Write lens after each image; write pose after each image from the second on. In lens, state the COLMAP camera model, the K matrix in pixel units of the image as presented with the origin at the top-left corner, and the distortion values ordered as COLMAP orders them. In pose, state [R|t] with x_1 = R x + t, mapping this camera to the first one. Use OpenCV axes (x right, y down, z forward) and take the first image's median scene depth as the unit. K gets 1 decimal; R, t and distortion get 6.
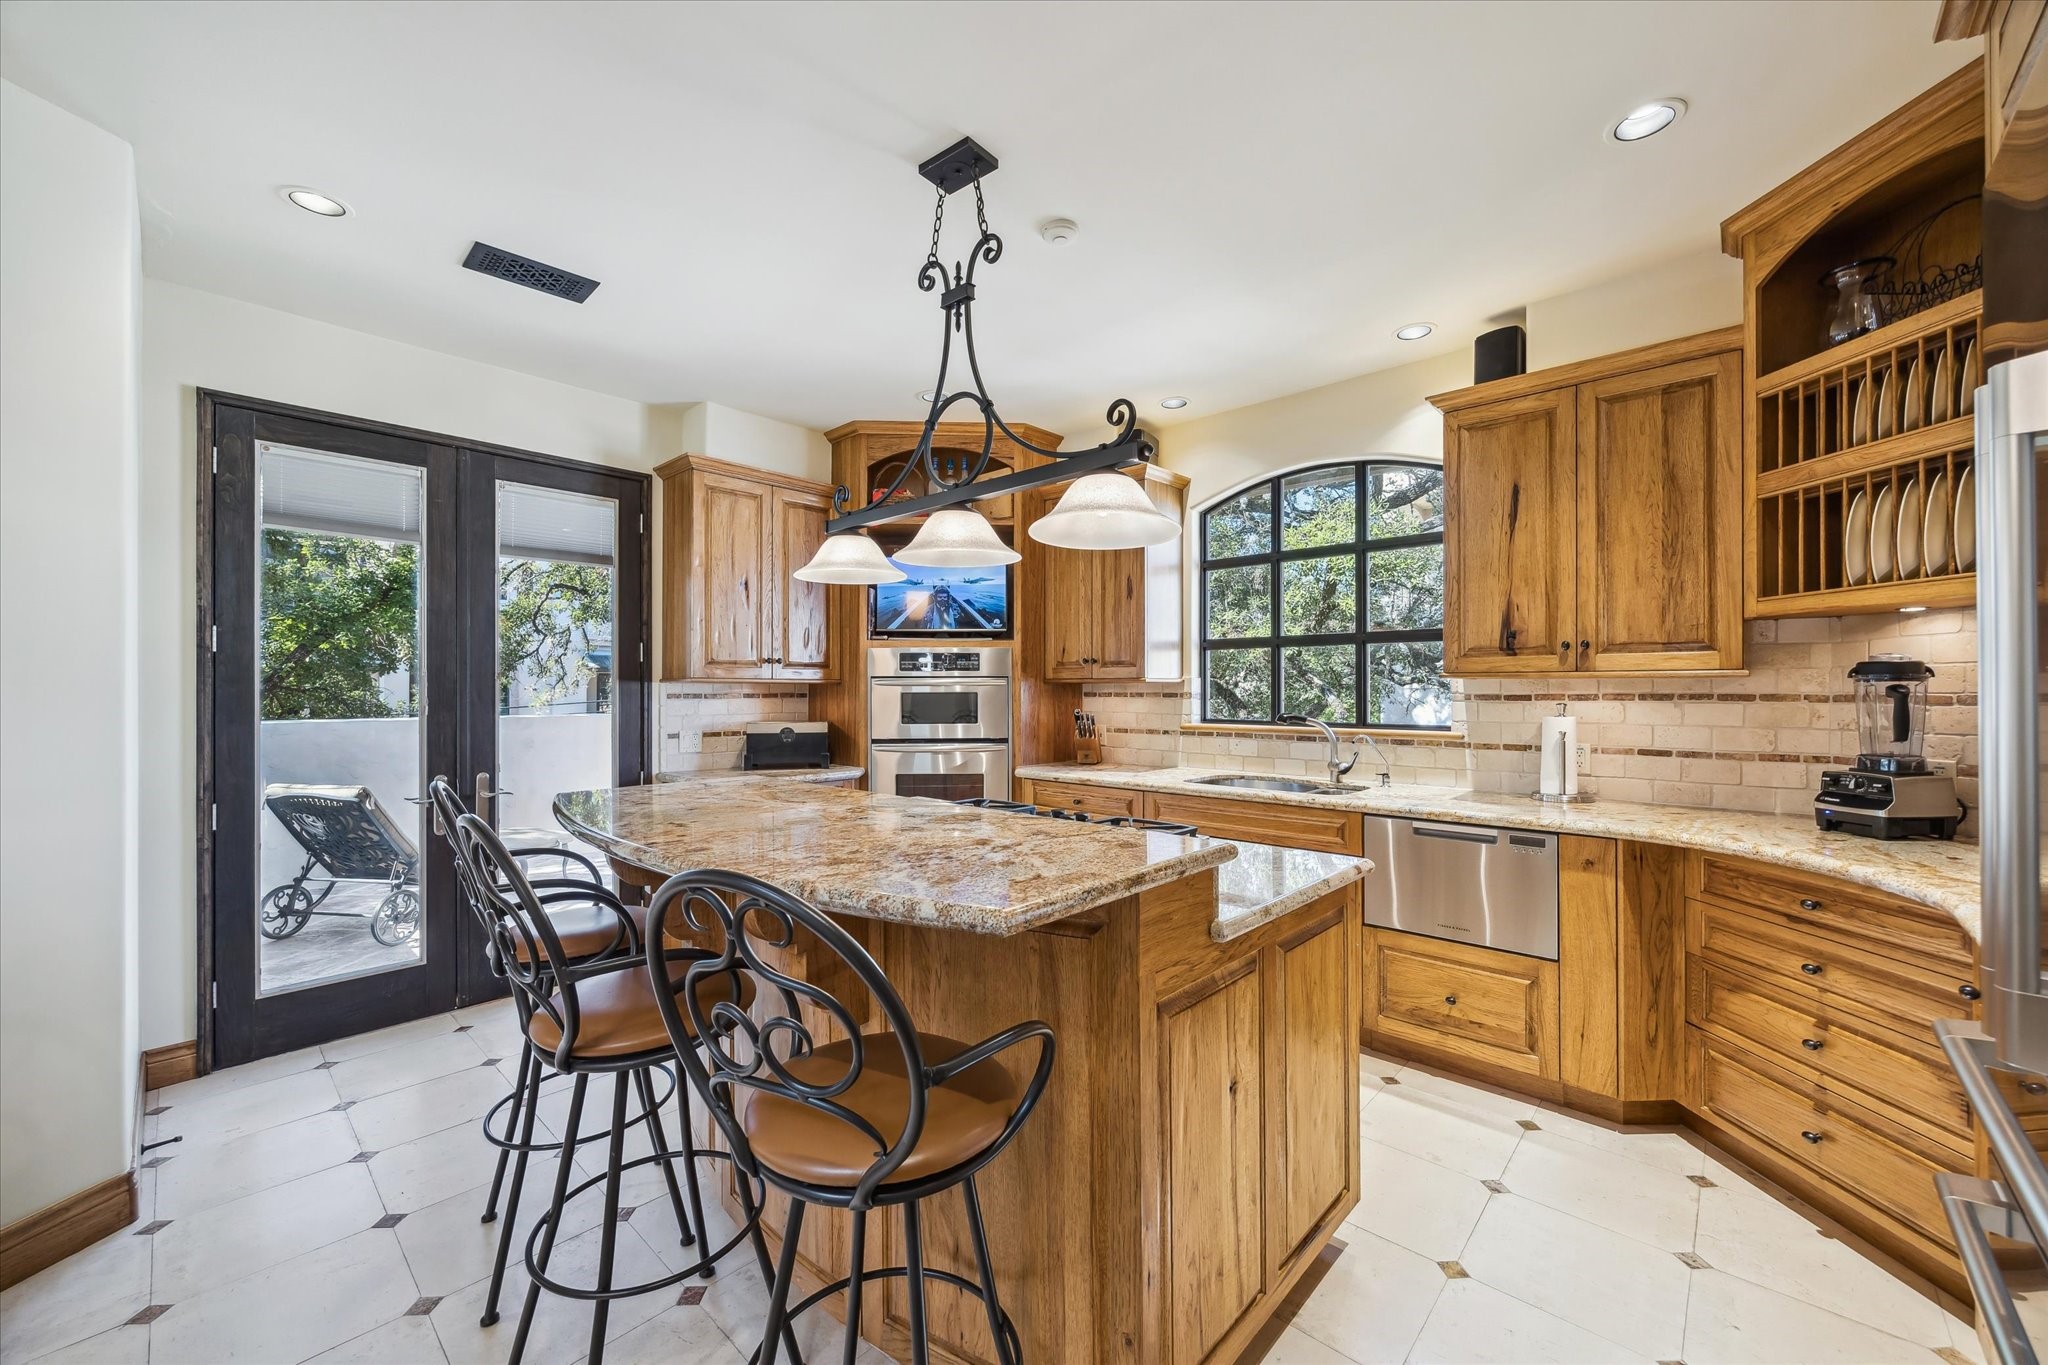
lens RADIAL K [[800.3, 0, 1034.8], [0, 800.3, 692.5], [0, 0, 1]] dist [-0.000102, -0.000763]
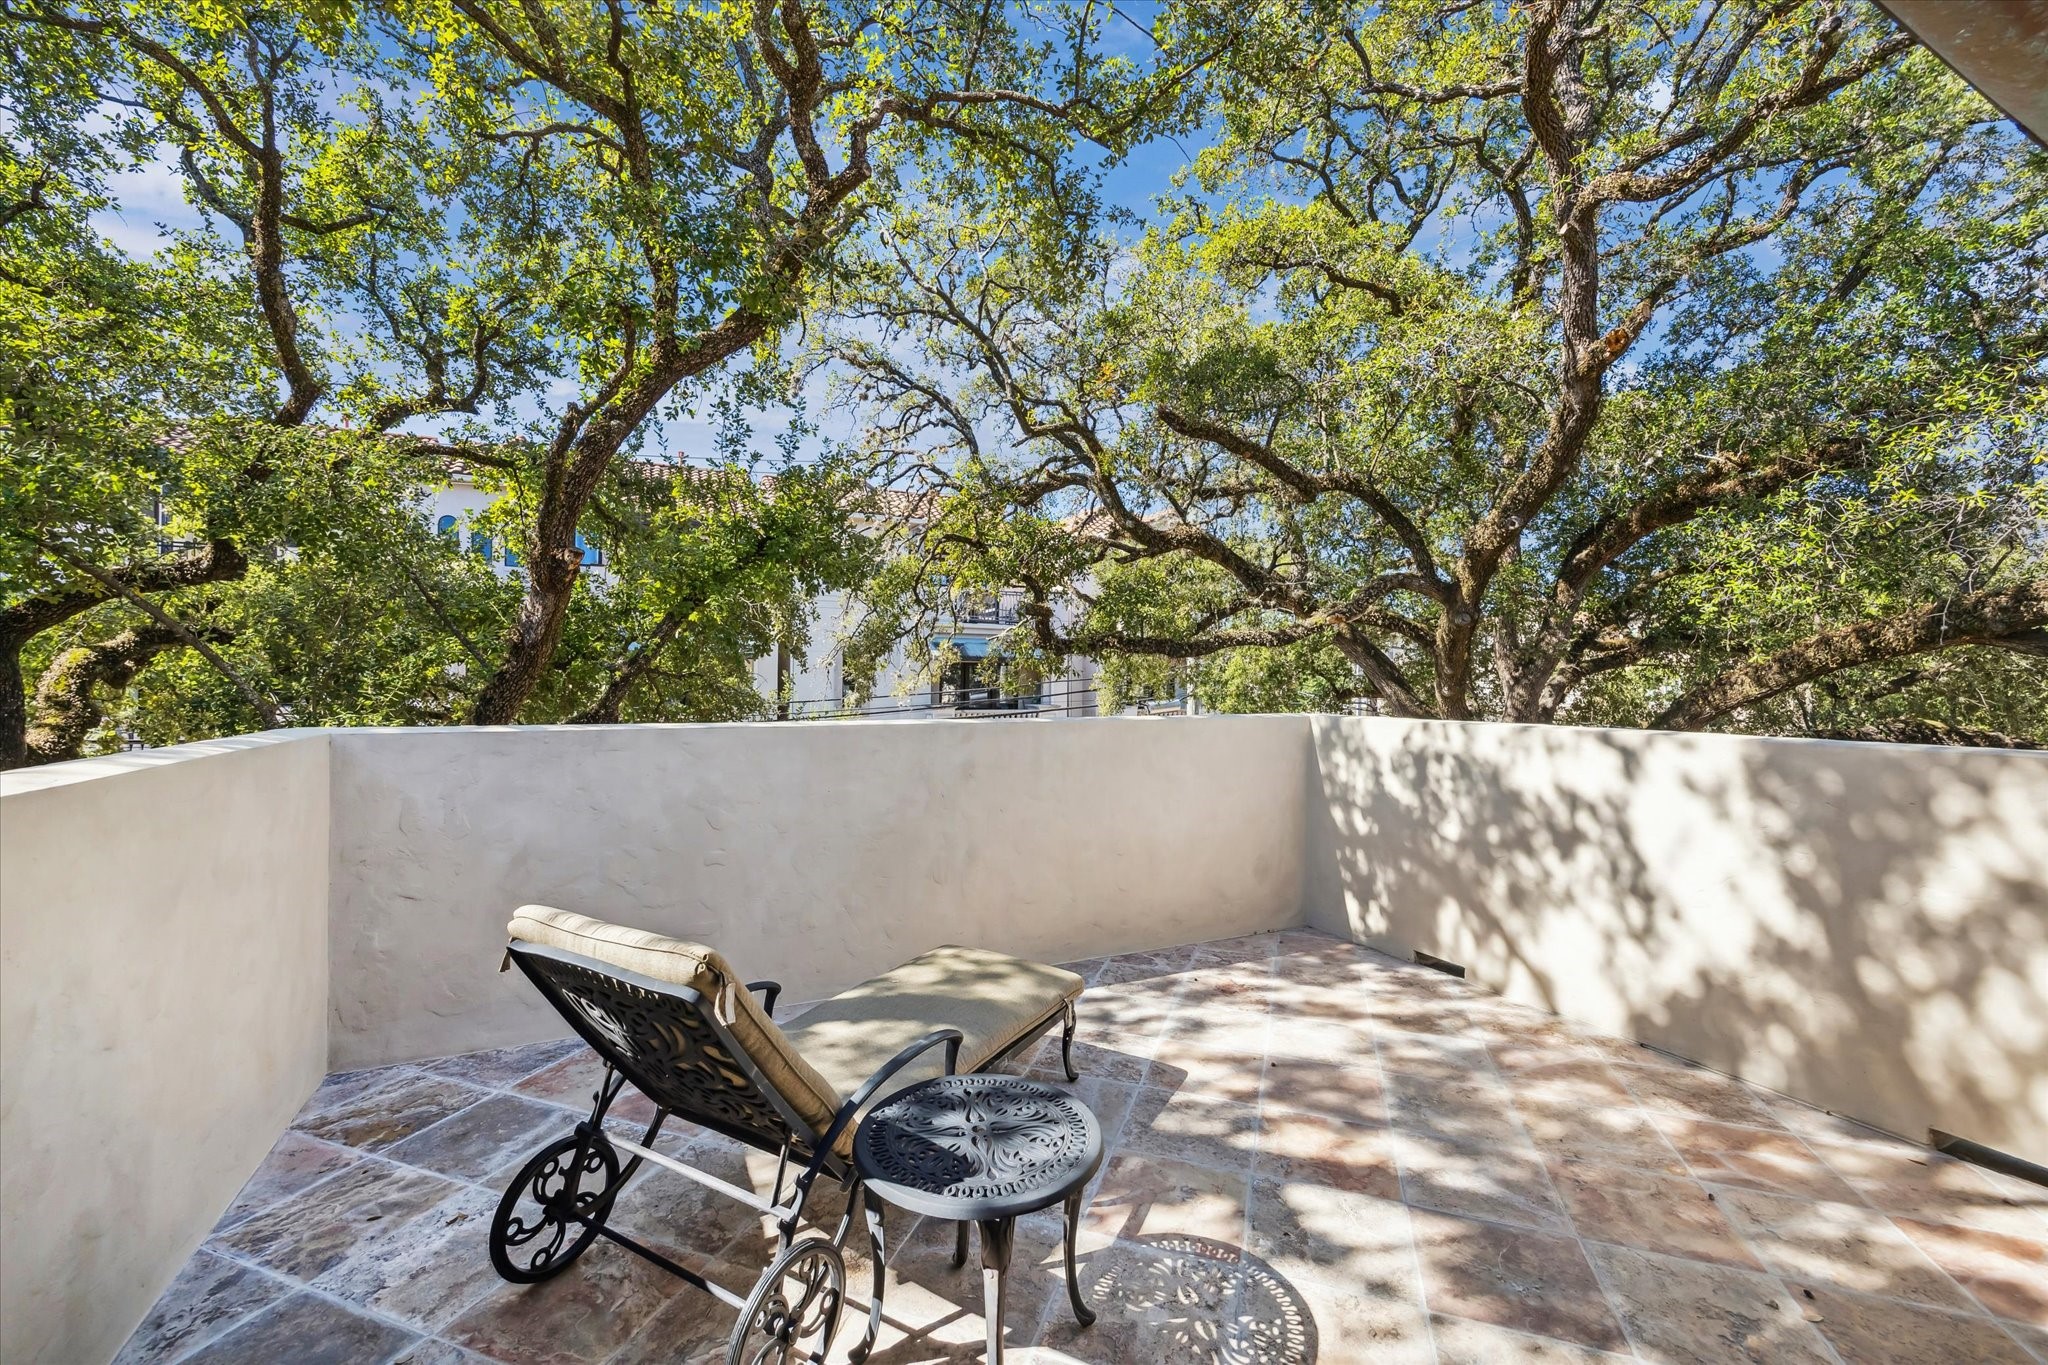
lens RADIAL K [[800.3, 0, 1014.7], [0, 800.3, 677.0], [0, 0, 1]] dist [-0.000102, -0.000763]
pose [[0.931976, -0.000133, -0.362519, -0.420787], [-0.003160, 0.999959, -0.008490, 0.006625], [0.362506, 0.009058, 0.931938, 0.514050]]
